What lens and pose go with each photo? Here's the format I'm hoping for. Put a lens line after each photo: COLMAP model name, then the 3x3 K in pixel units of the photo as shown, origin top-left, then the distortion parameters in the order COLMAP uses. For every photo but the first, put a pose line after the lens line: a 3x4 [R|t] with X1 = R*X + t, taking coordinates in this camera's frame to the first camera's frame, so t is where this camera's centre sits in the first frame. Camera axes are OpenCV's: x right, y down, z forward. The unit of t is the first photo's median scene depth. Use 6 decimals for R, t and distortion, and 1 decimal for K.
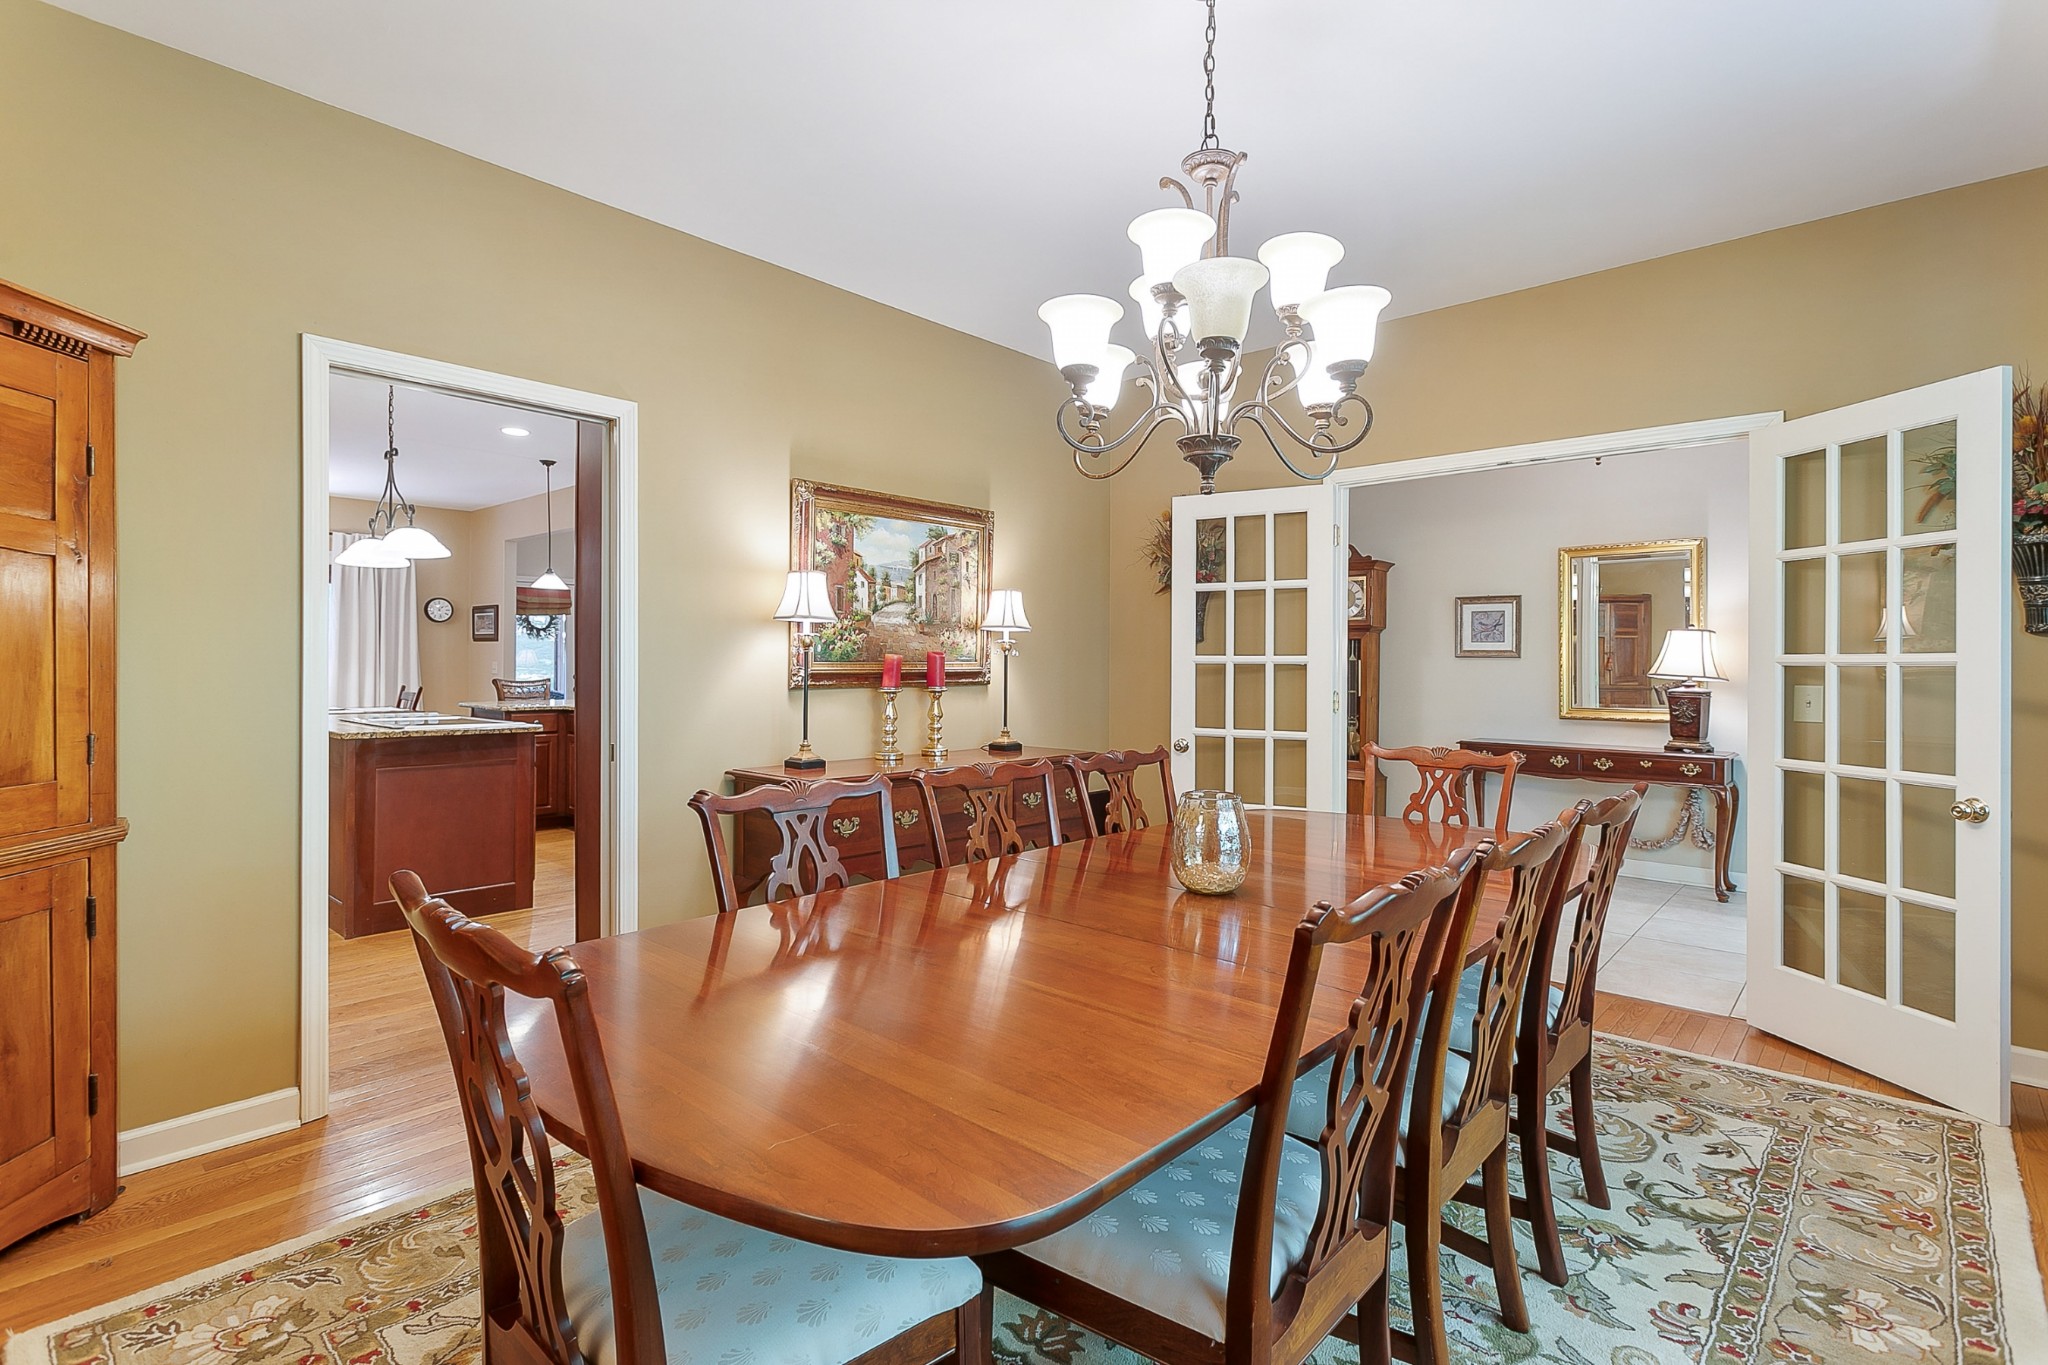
lens RADIAL K [[936.3, 0, 1026.5], [0, 936.3, 667.8], [0, 0, 1]] dist [0.002882, 0.000485]
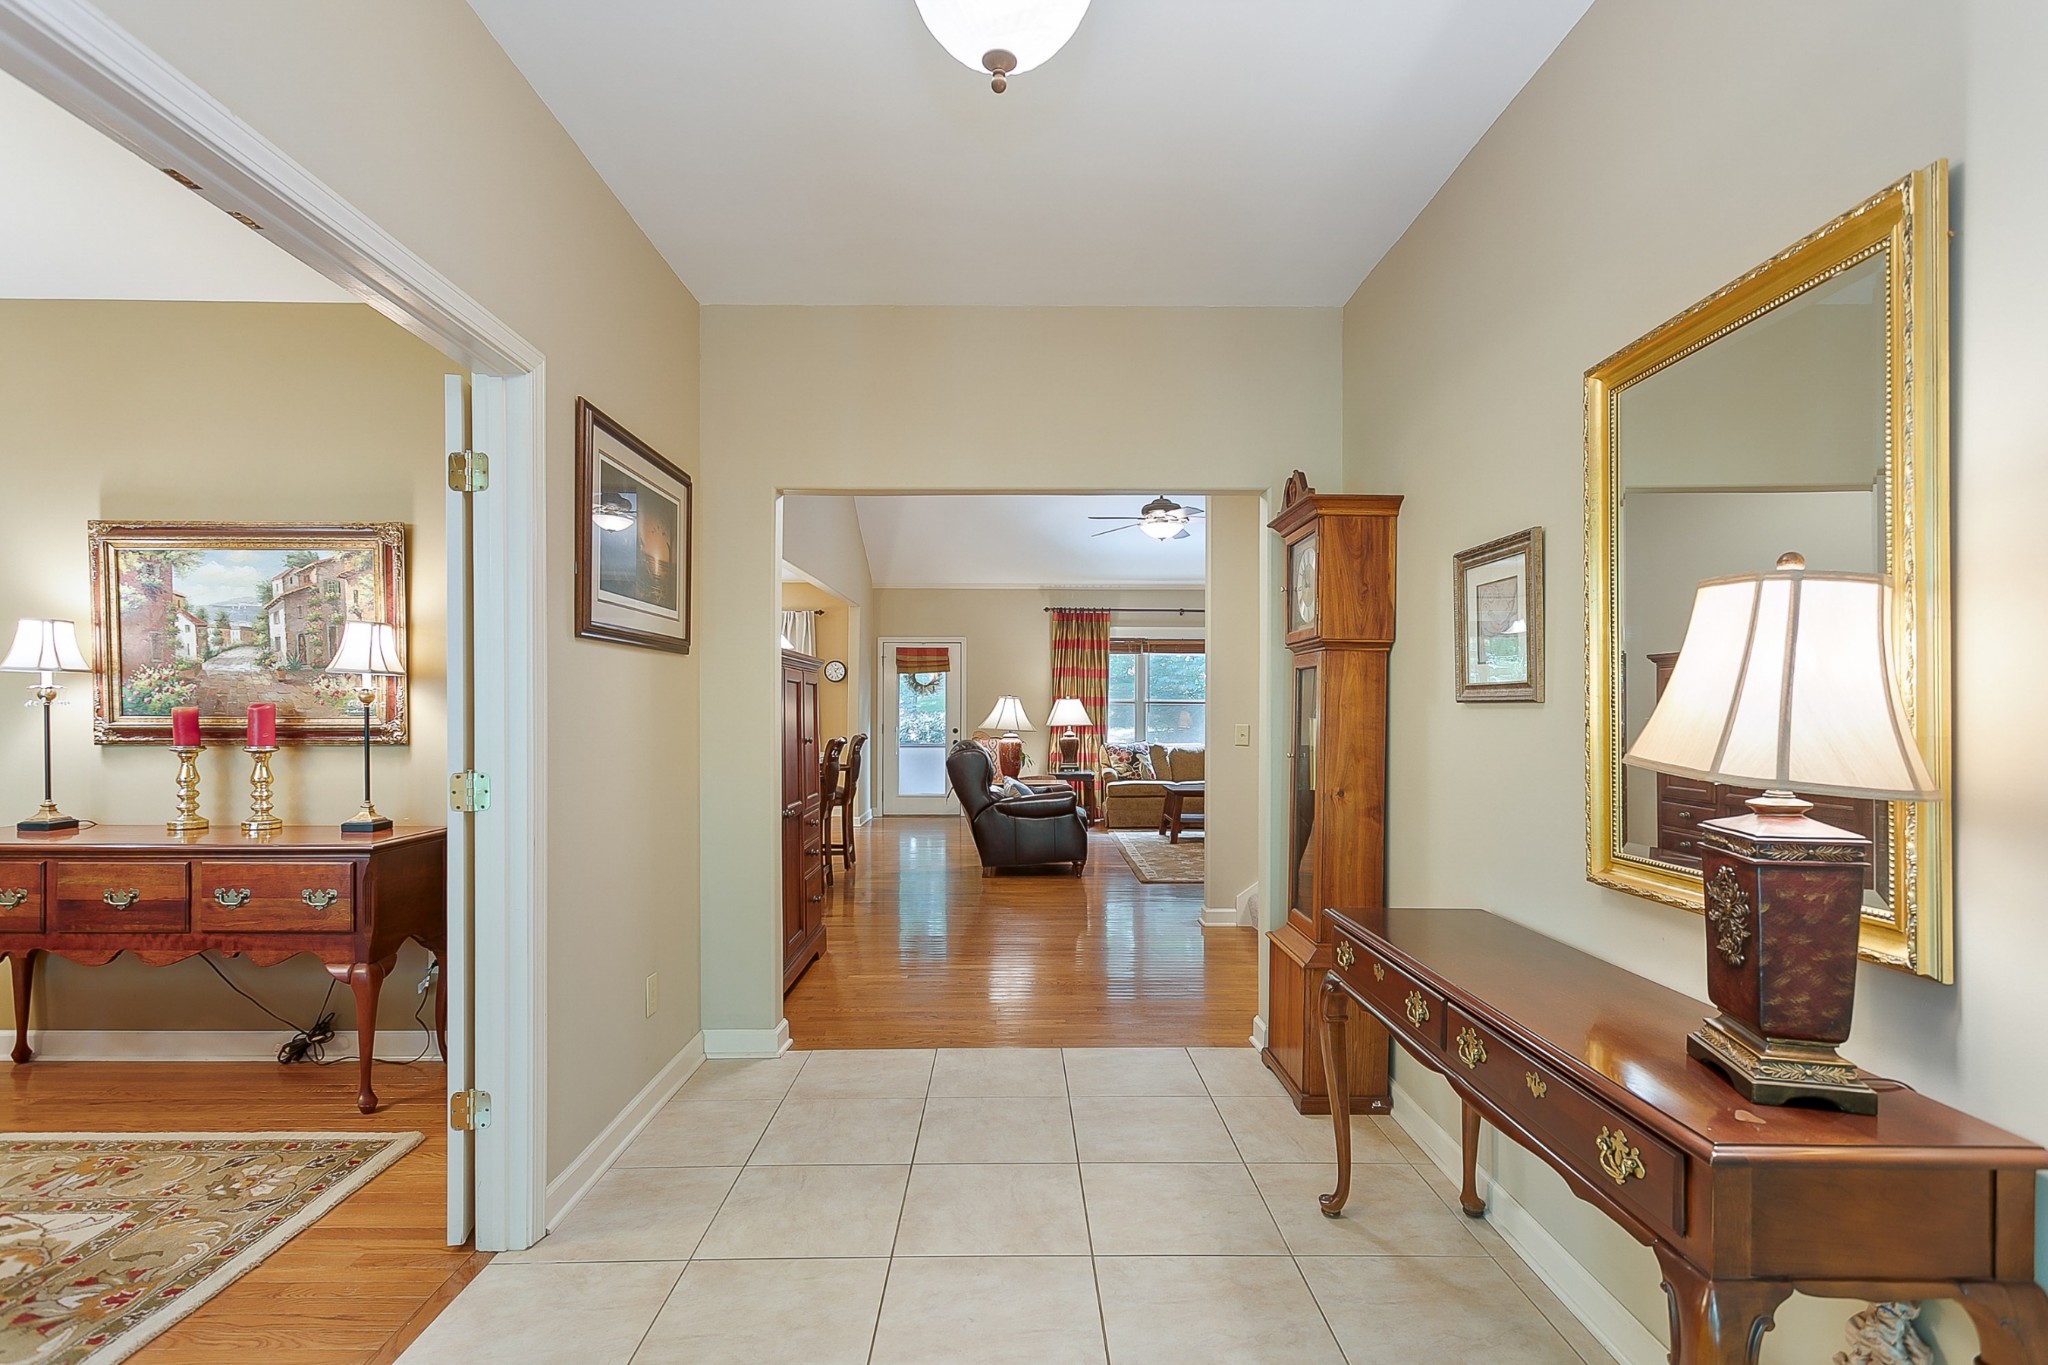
lens RADIAL K [[936.3, 0, 1027.8], [0, 936.3, 711.0], [0, 0, 1]] dist [0.002882, 0.000485]
pose [[0.703594, -0.003898, -0.710592, 0.986408], [-0.003771, 0.999950, -0.009219, -0.005862], [0.710593, 0.009166, 0.703544, 0.917907]]
